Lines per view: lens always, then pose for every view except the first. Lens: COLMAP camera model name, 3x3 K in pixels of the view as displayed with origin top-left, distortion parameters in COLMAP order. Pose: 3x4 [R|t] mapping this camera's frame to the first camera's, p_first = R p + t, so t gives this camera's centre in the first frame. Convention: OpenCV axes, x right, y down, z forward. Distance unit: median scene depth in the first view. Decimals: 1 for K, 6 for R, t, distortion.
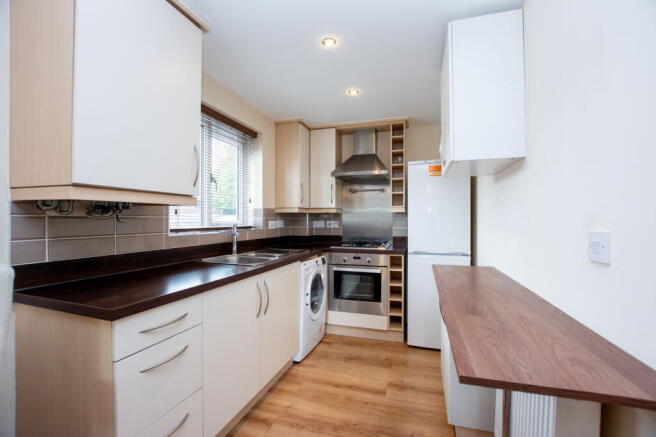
lens RADIAL K [[292.6, 0, 330.4], [0, 292.6, 220.1], [0, 0, 1]] dist [-0.014355, 0.000048]
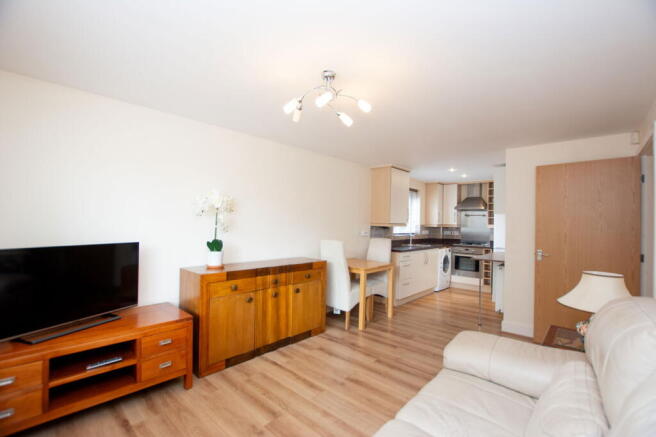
lens RADIAL K [[292.6, 0, 331.6], [0, 292.6, 217.9], [0, 0, 1]] dist [-0.014355, 0.000048]
pose [[0.909771, 0.009810, -0.414994, 0.070507], [-0.018444, 0.999689, -0.016802, -0.041923], [0.414700, 0.022941, 0.909669, -1.217669]]
